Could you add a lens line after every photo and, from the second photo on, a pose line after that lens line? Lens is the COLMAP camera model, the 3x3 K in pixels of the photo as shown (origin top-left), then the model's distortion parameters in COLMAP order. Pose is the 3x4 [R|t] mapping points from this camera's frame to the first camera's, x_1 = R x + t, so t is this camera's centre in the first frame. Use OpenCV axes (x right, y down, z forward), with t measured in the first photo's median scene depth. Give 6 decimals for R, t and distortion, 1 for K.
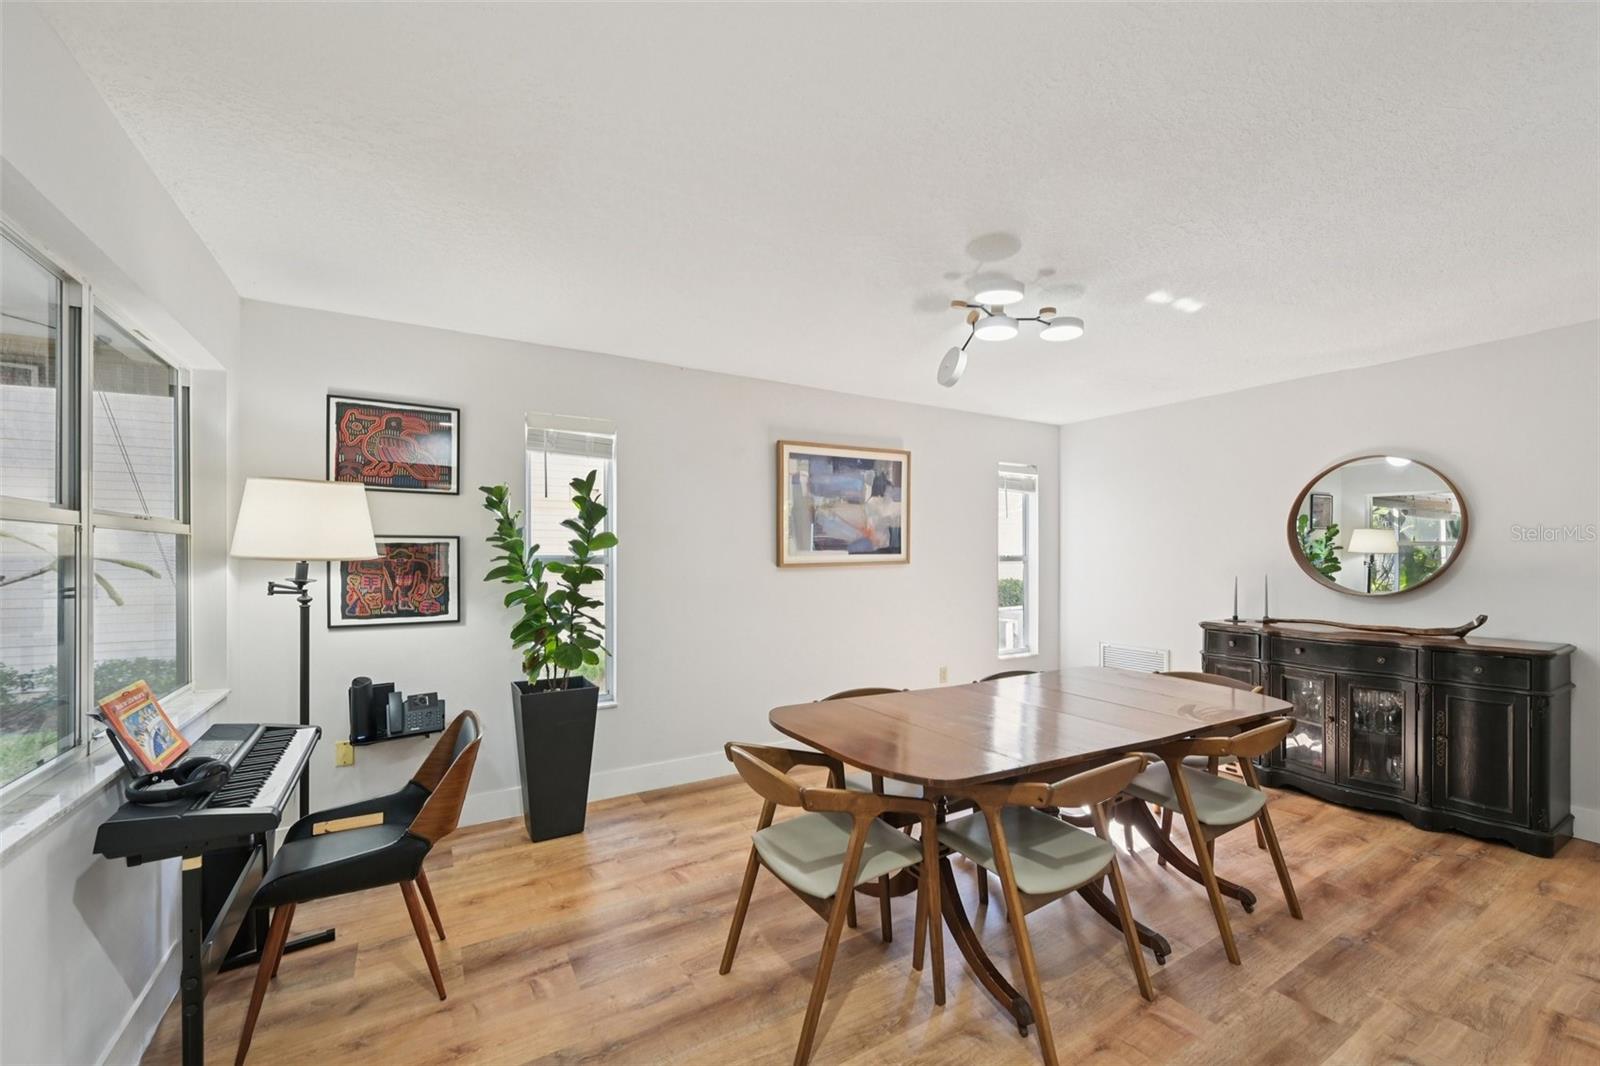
lens RADIAL K [[637.3, 0, 803.5], [0, 637.3, 552.8], [0, 0, 1]] dist [0.001494, 0.000114]
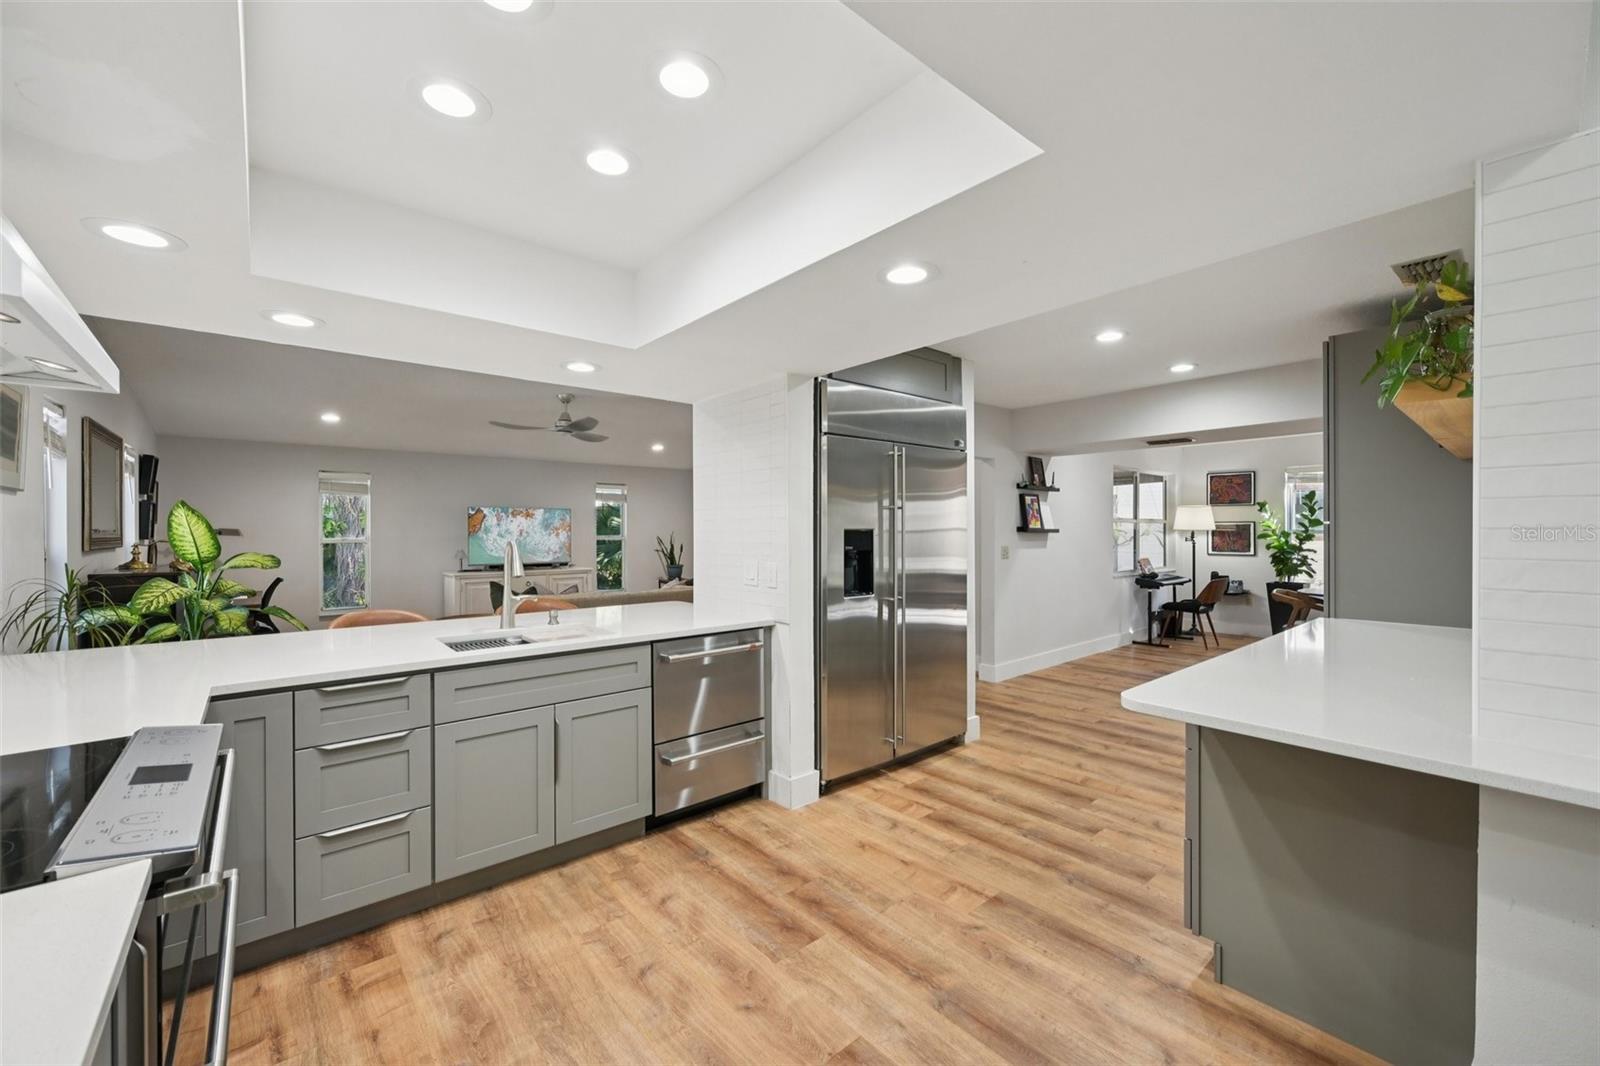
lens RADIAL K [[634.6, 0, 804.5], [0, 634.6, 537.2], [0, 0, 1]] dist [0.000707, 0.000038]
pose [[0.162308, 0.008623, -0.986703, 1.236014], [0.001892, 0.999957, 0.009050, 0.007289], [0.986738, -0.003336, 0.162284, -0.874102]]
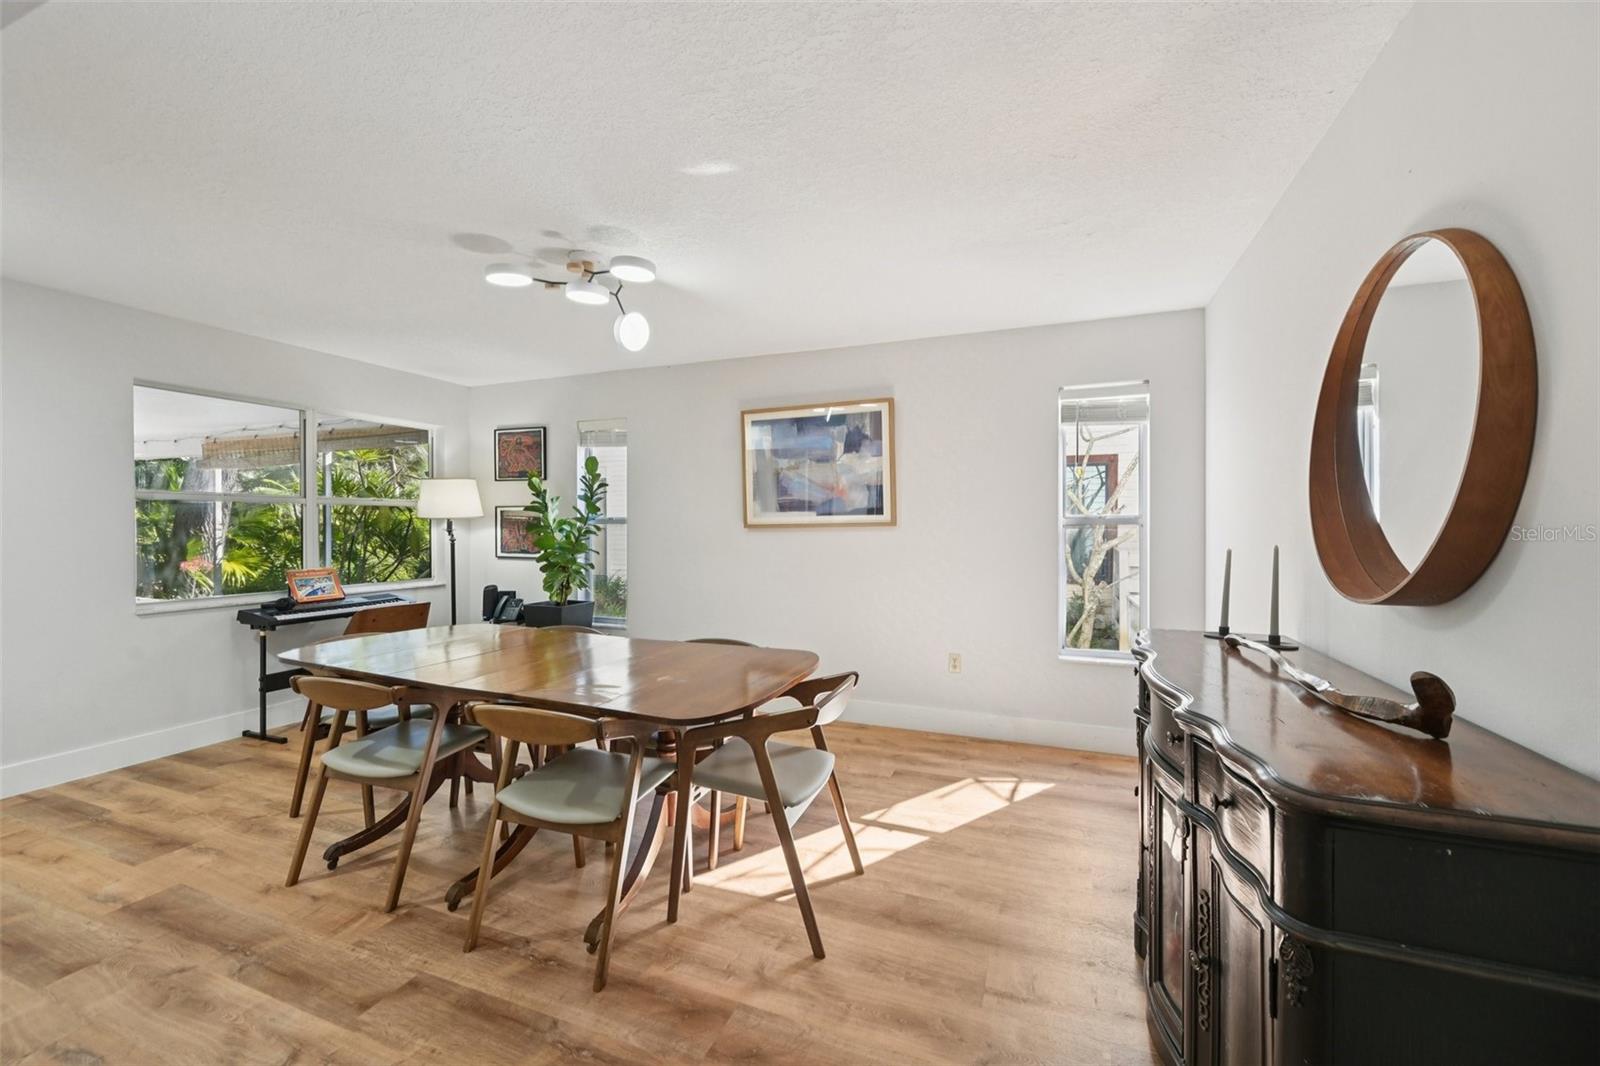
lens RADIAL K [[619.6, 0, 802.1], [0, 619.6, 523.6], [0, 0, 1]] dist [0.000486, 0.000165]
pose [[0.617817, -0.000798, -0.786321, 0.825307], [-0.000193, 0.999999, -0.001167, 0.016223], [0.786322, 0.000873, 0.617817, 0.408600]]
